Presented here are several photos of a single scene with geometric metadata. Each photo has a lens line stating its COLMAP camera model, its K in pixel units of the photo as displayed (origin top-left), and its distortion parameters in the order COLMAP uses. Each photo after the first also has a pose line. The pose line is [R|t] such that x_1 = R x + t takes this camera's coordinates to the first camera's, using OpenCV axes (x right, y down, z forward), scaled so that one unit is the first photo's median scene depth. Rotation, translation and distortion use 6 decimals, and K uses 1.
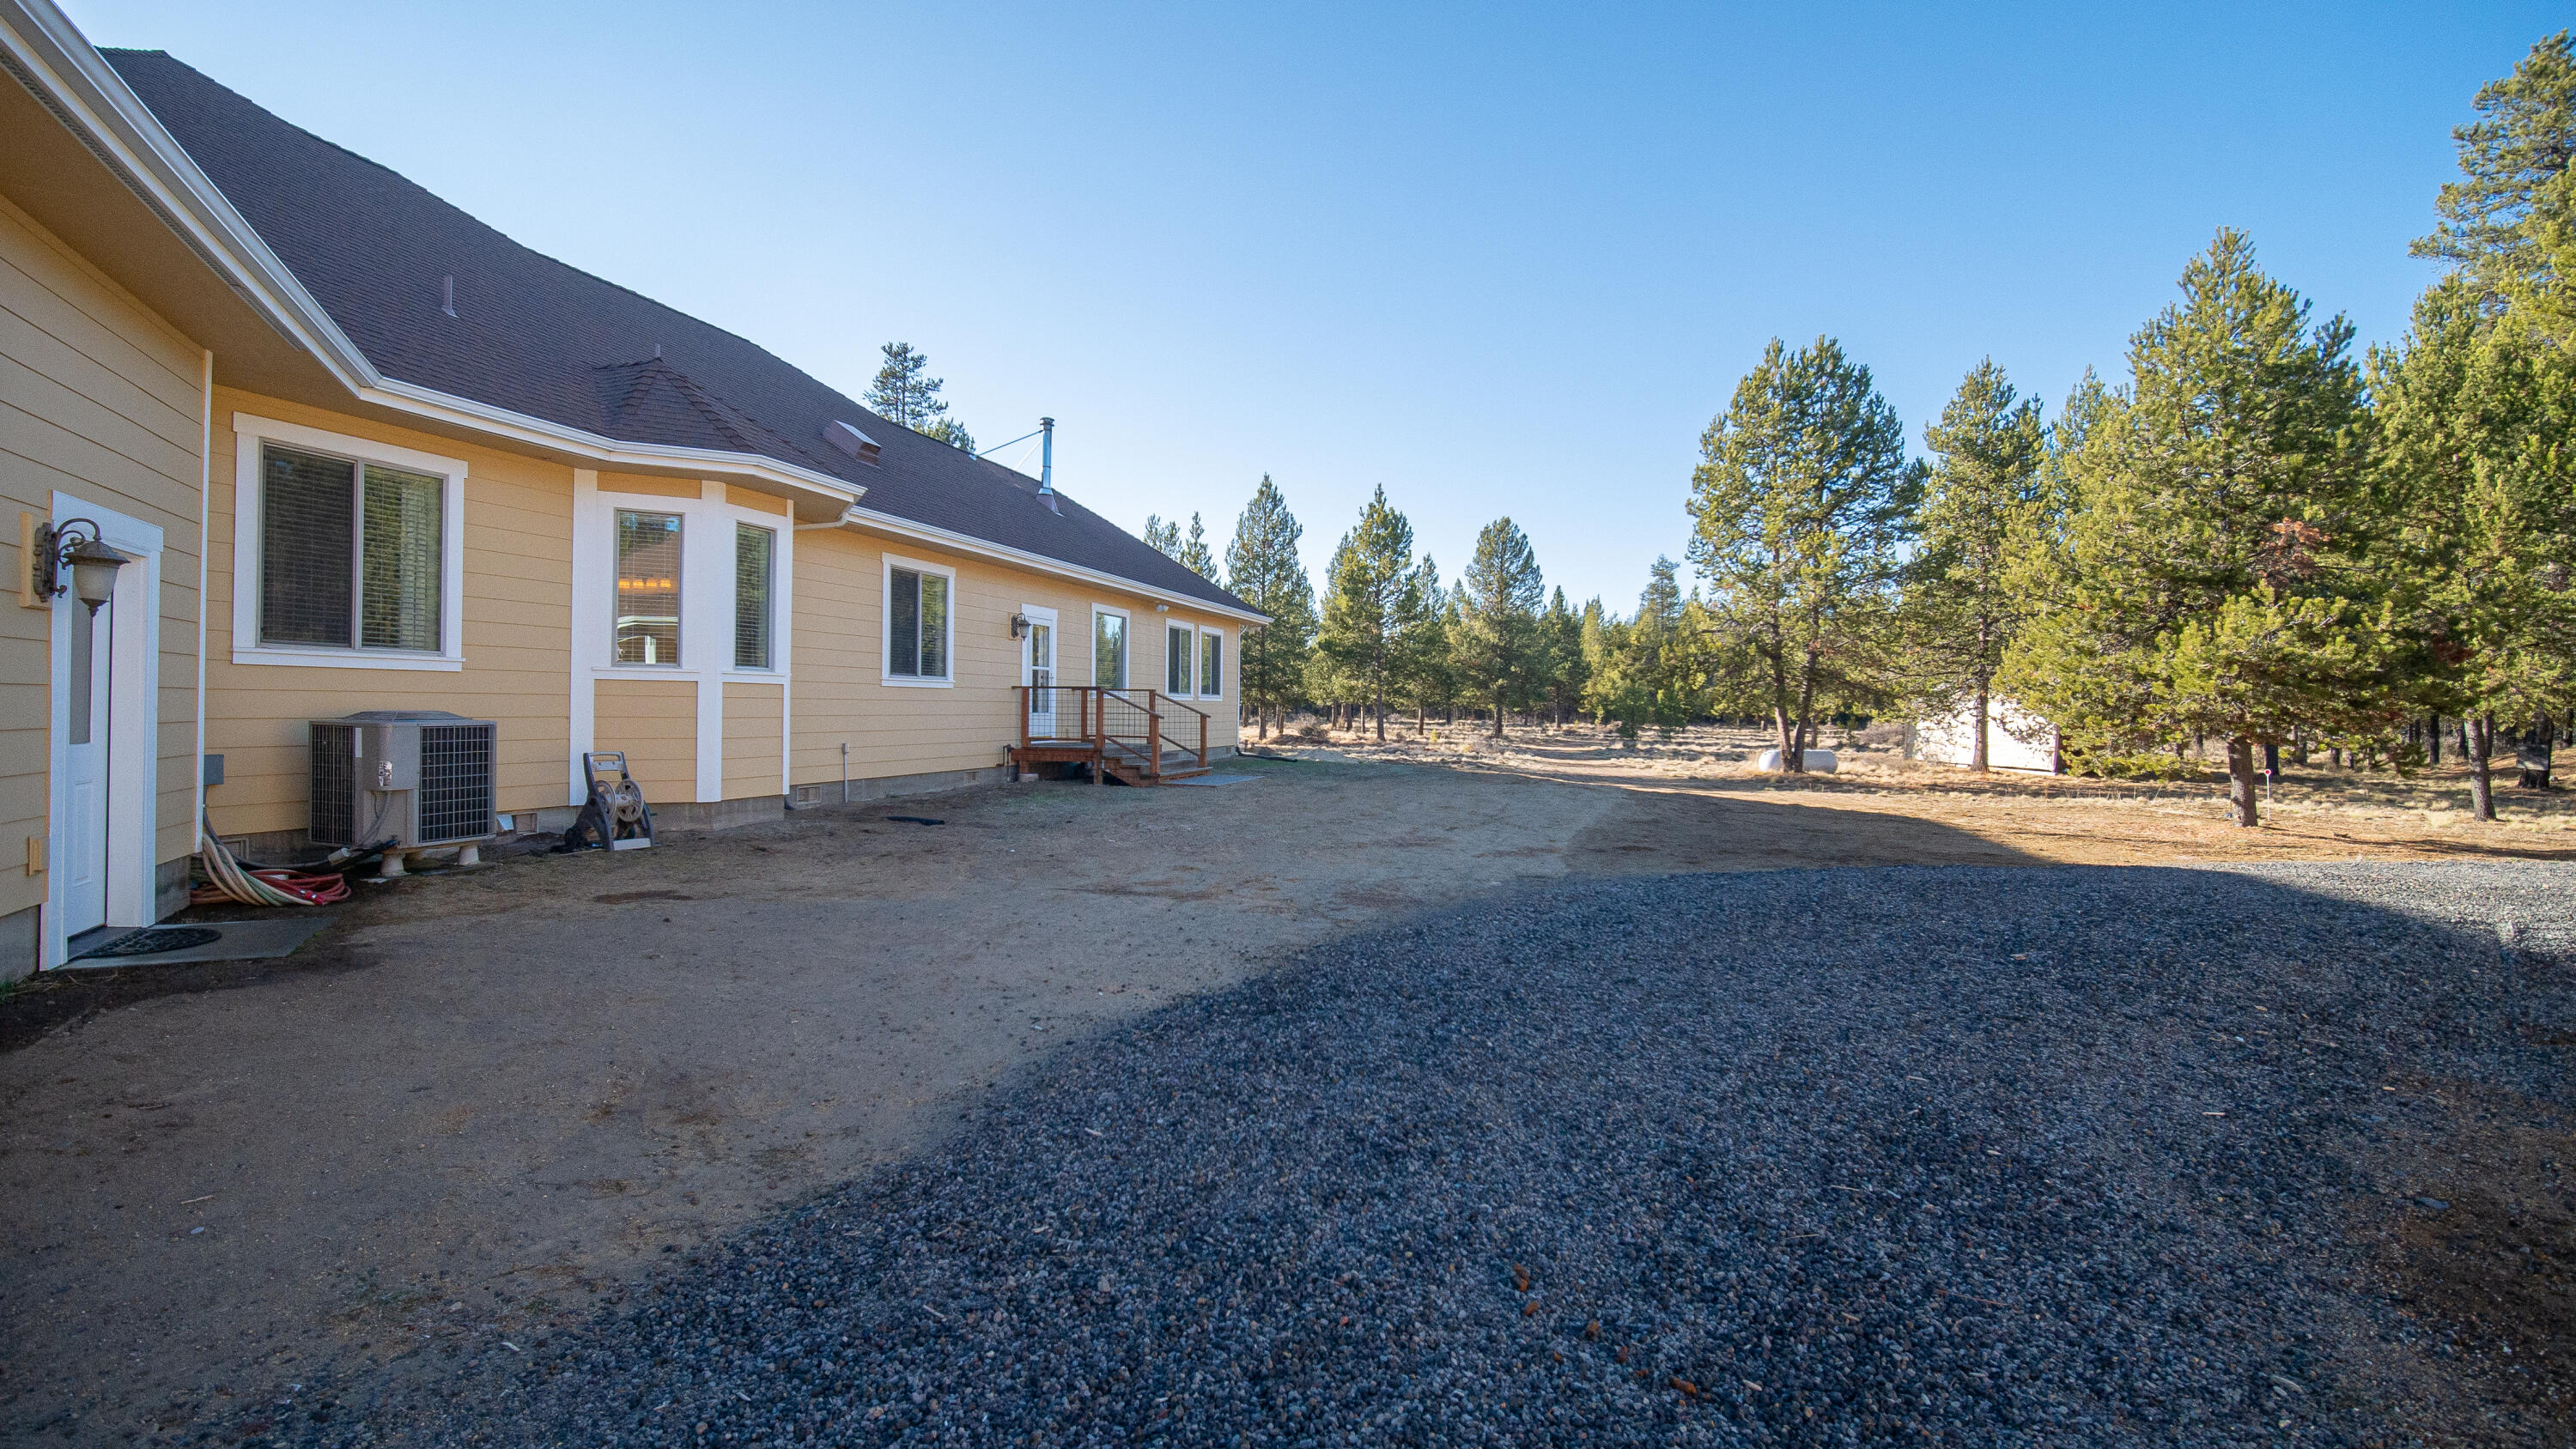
lens RADIAL K [[1137.5, 0, 1280.4], [0, 1137.5, 708.1], [0, 0, 1]] dist [-0.024308, 0.000192]
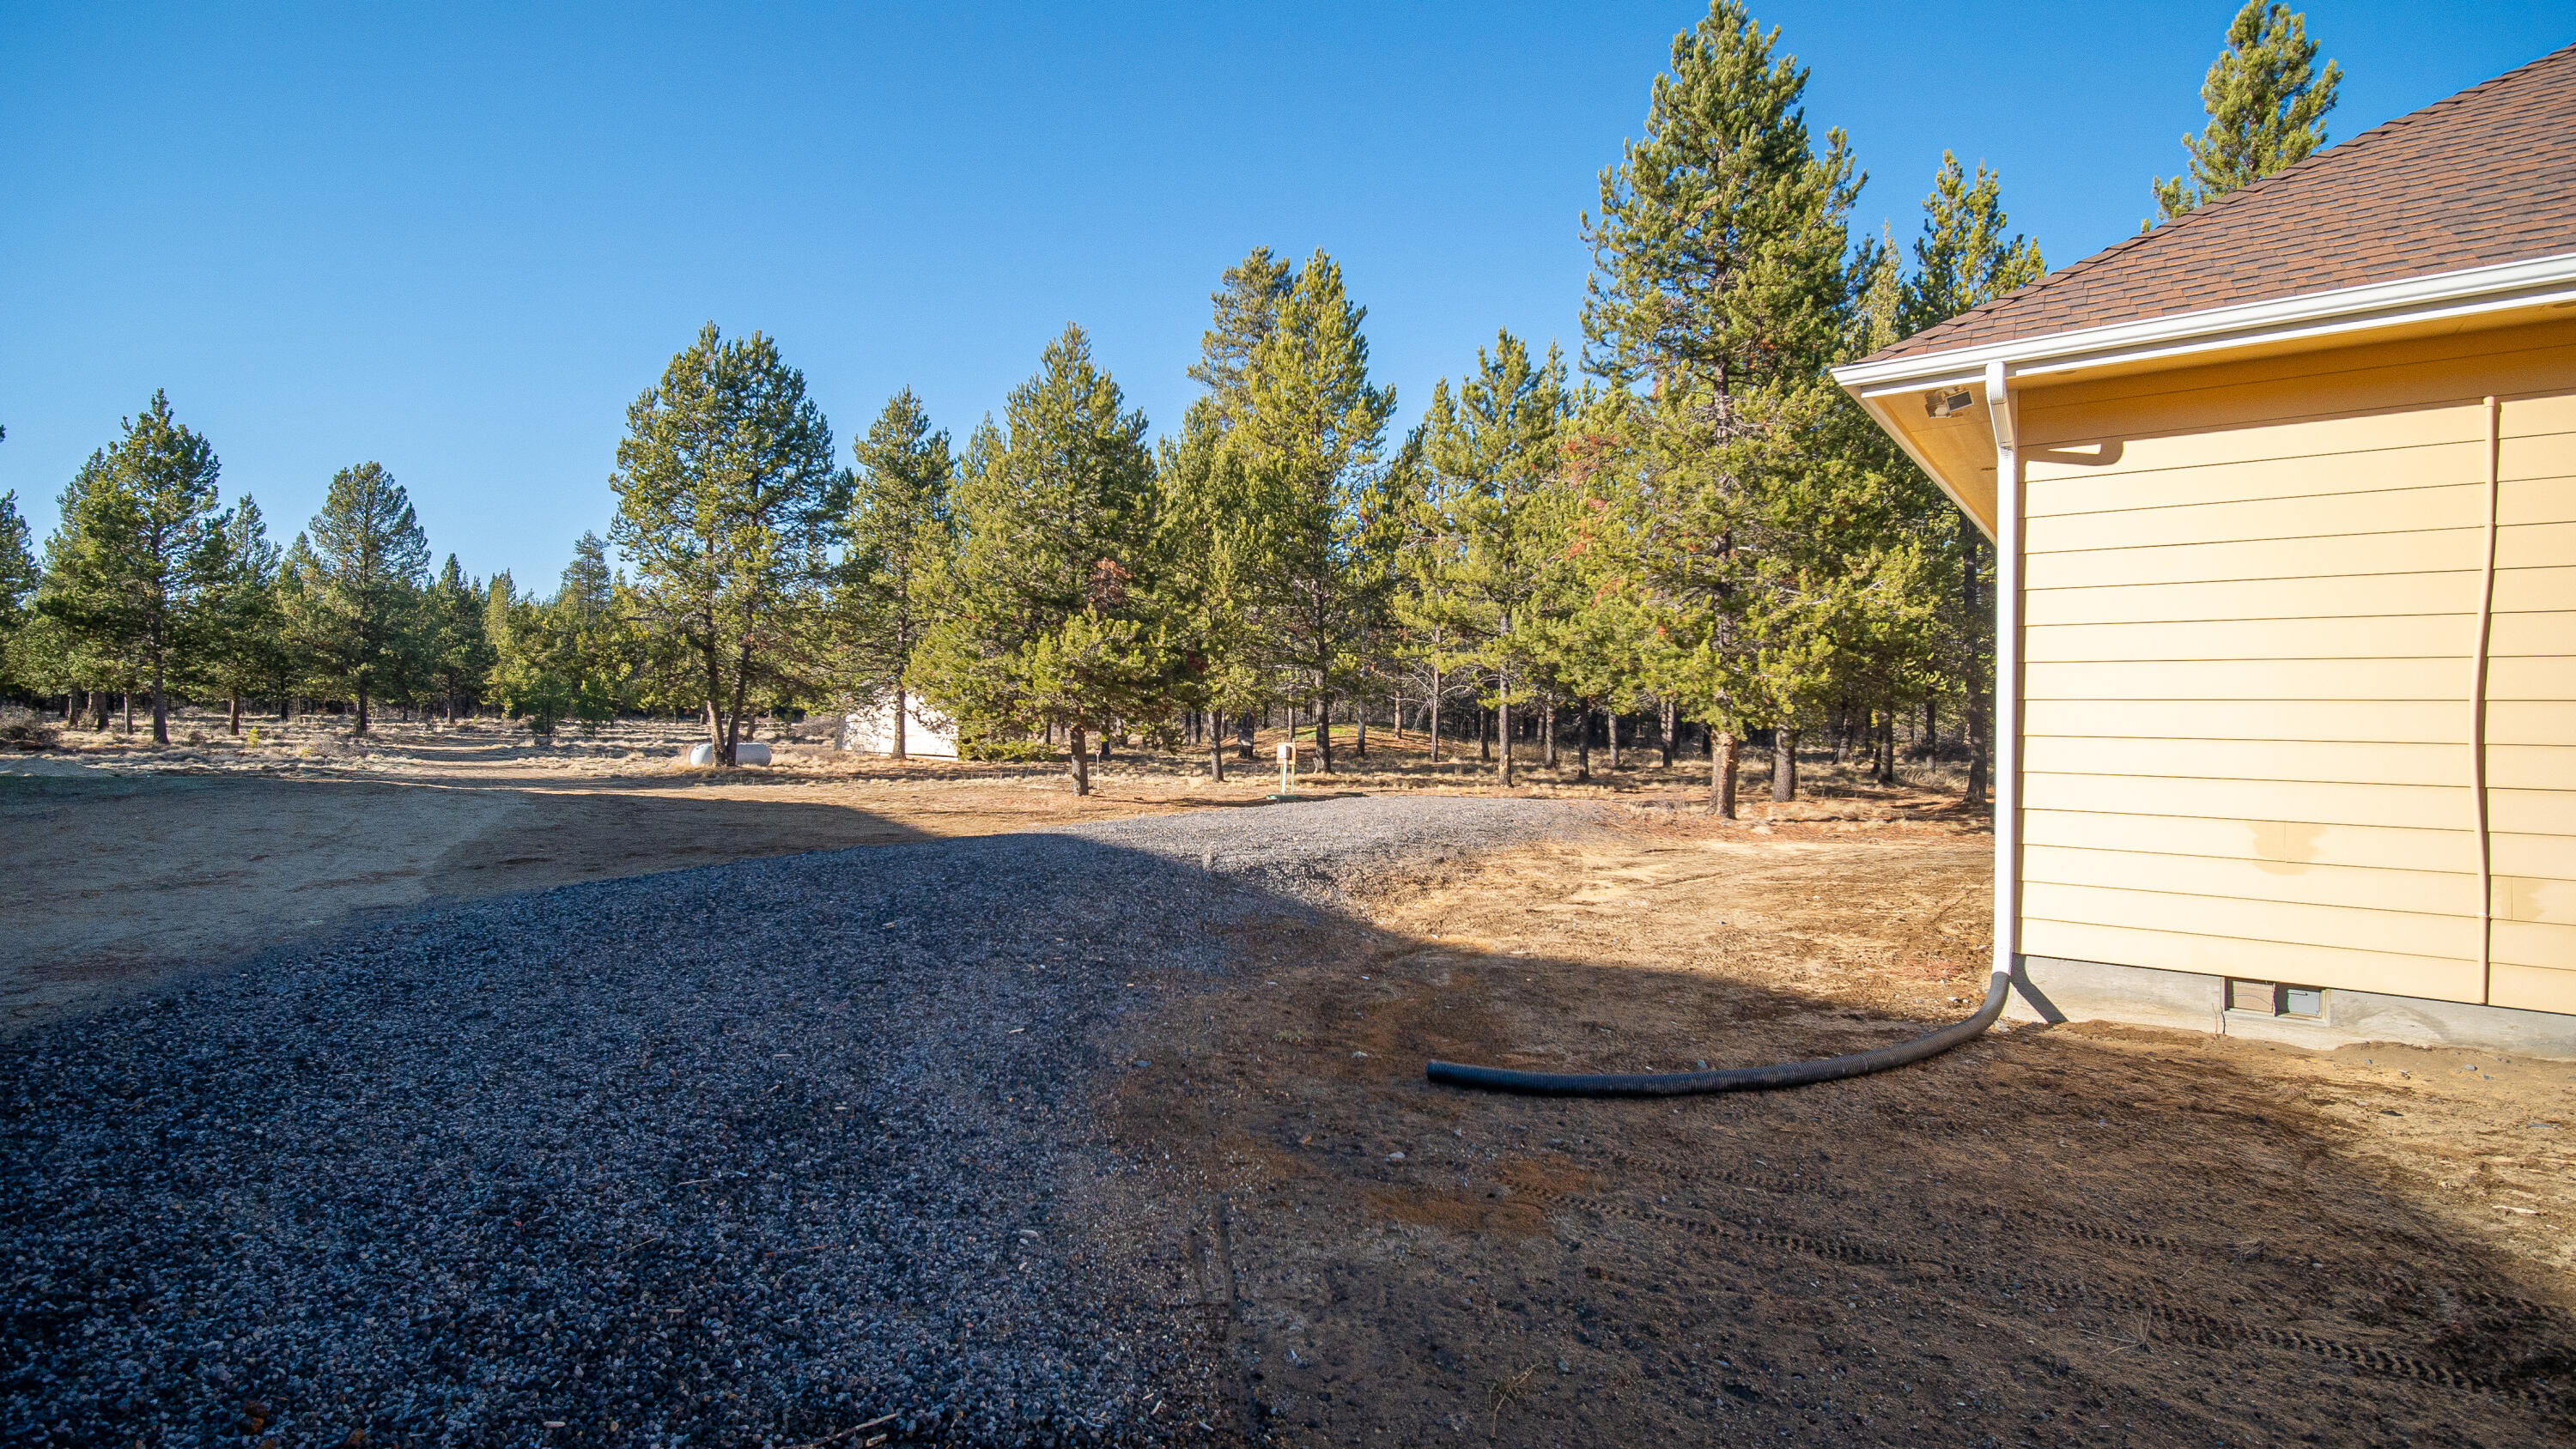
lens RADIAL K [[1137.5, 0, 1280.4], [0, 1137.5, 708.1], [0, 0, 1]] dist [-0.024308, 0.000192]
pose [[0.642452, -0.000304, 0.766326, 0.013950], [-0.004613, 0.999980, 0.004263, -0.001114], [-0.766312, -0.006274, 0.642438, -0.010214]]
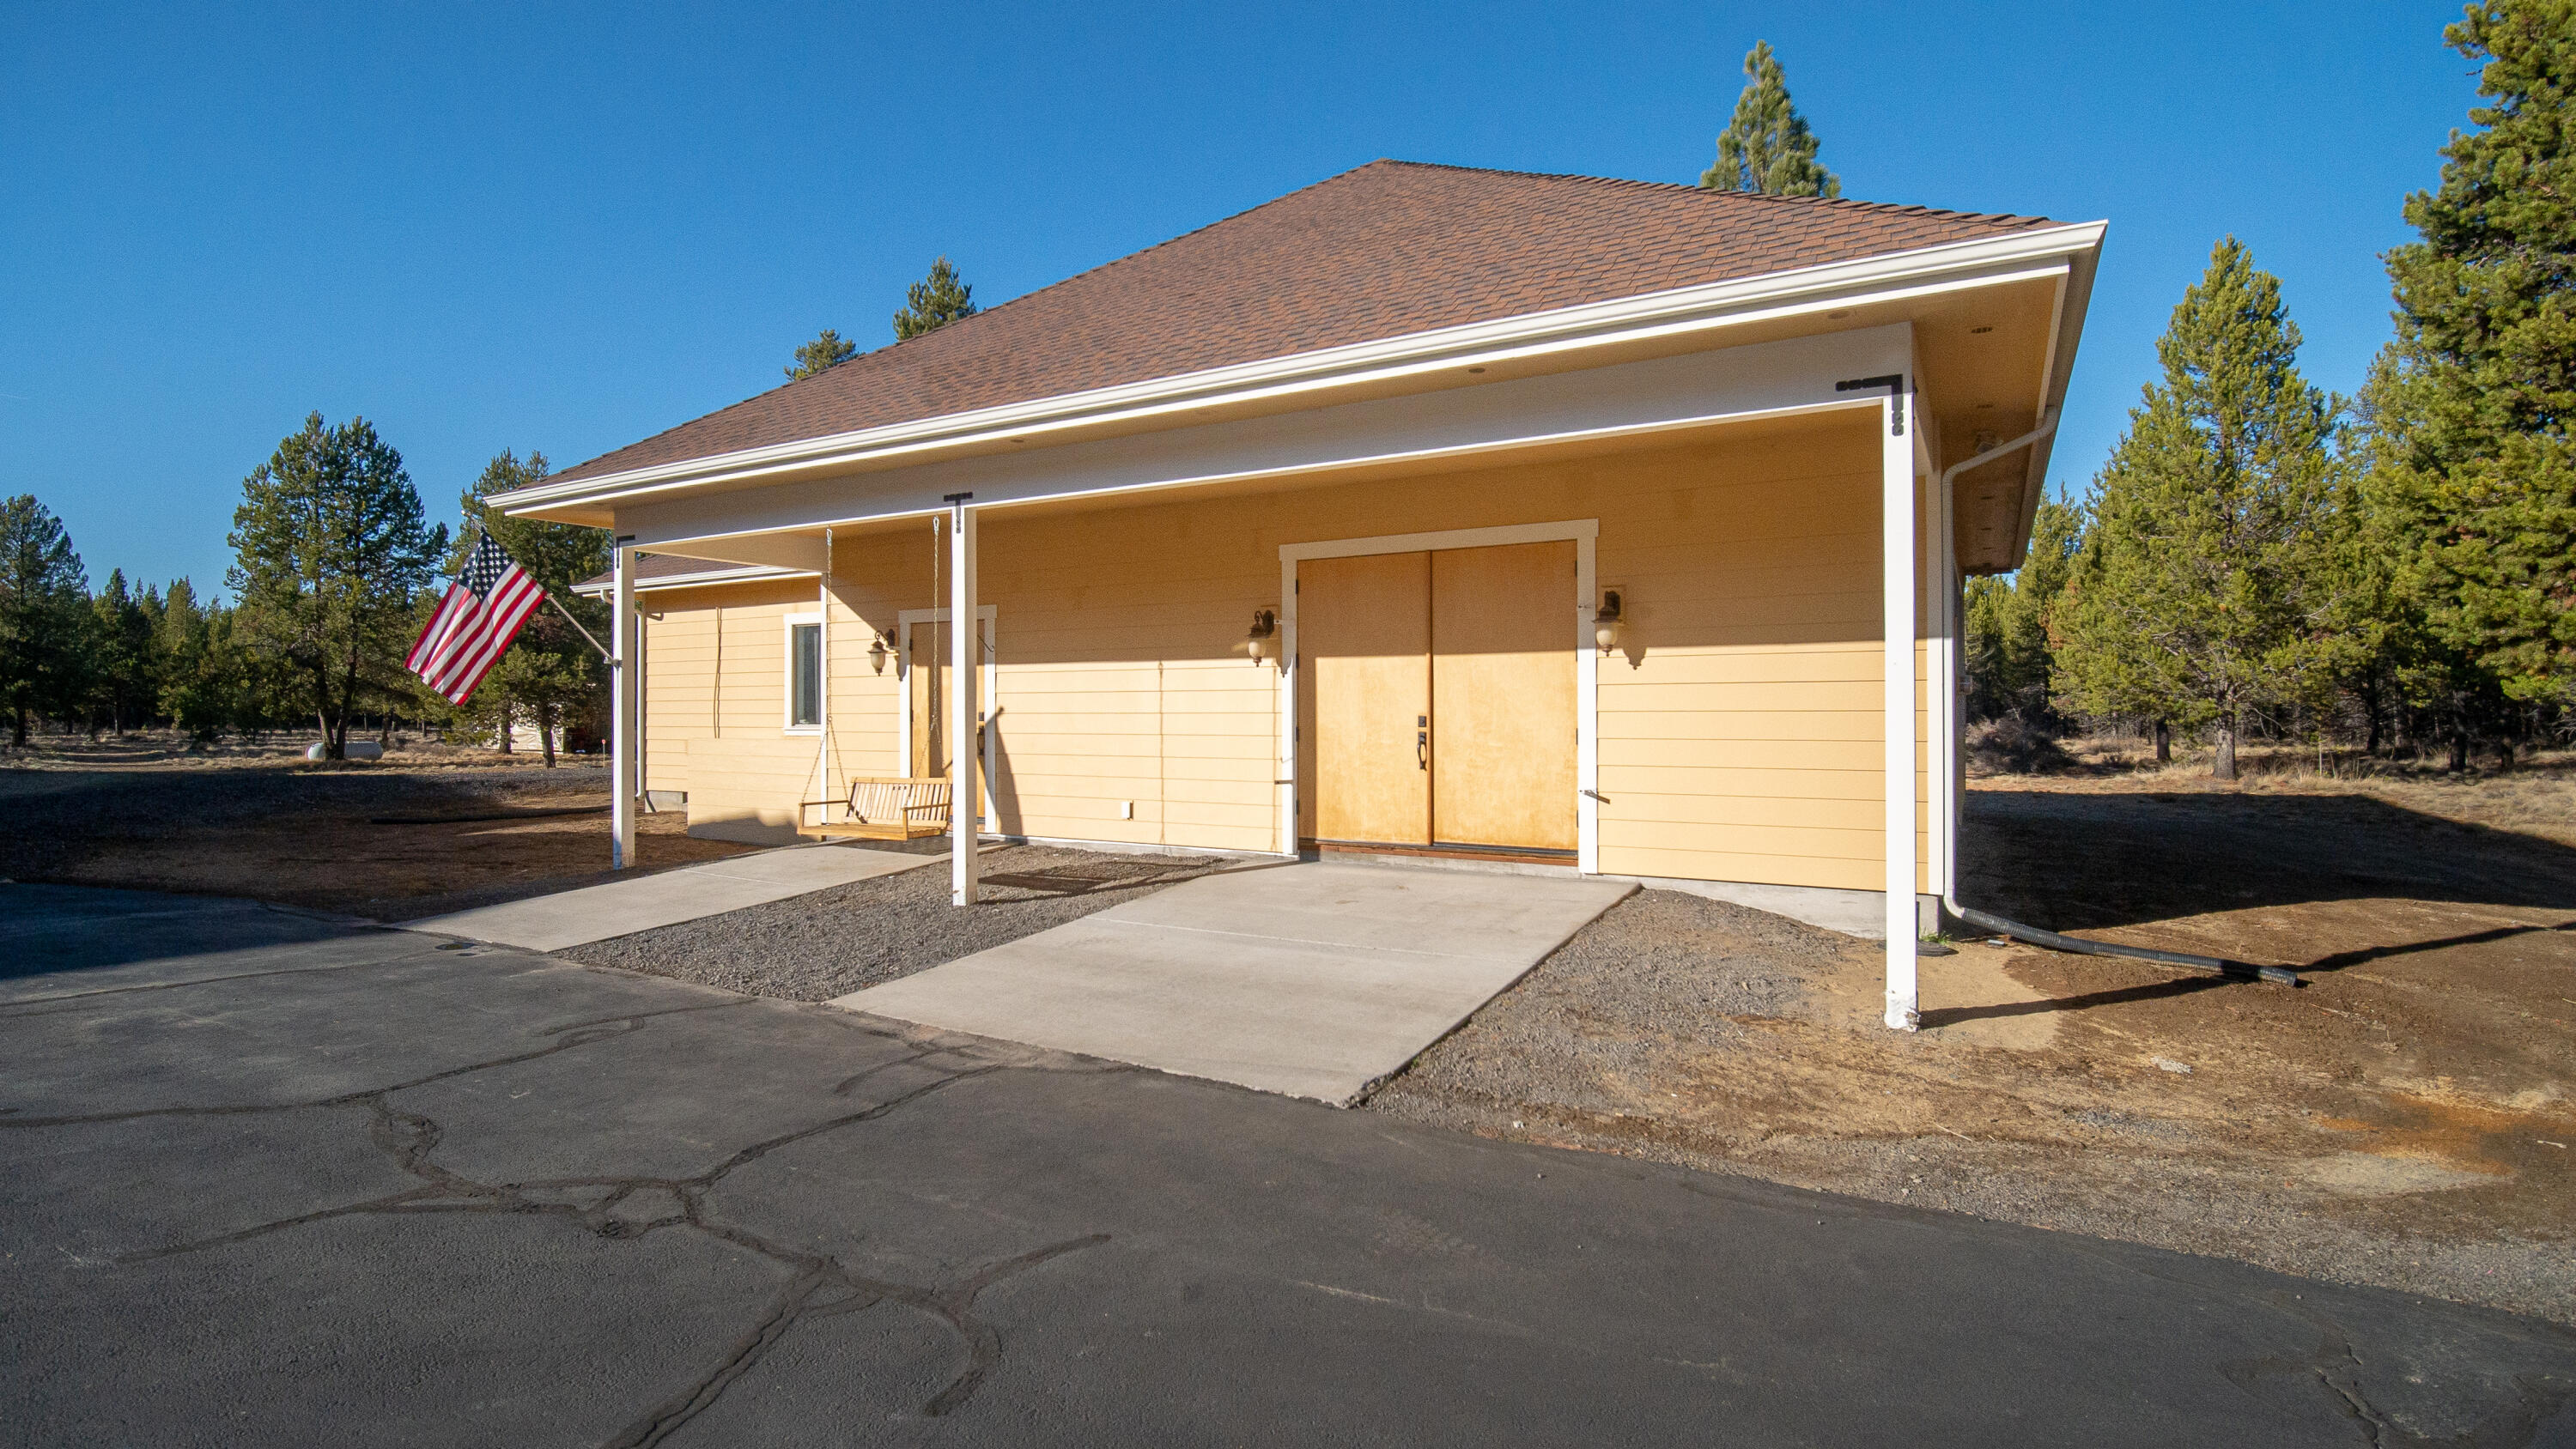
lens RADIAL K [[1192.6, 0, 1287.3], [0, 1192.6, 712.4], [0, 0, 1]] dist [-0.026028, 0.000350]
pose [[0.528451, -0.013282, 0.848860, -0.184619], [0.009538, 0.999907, 0.009708, 0.002757], [-0.848910, 0.002966, 0.528528, -1.151685]]
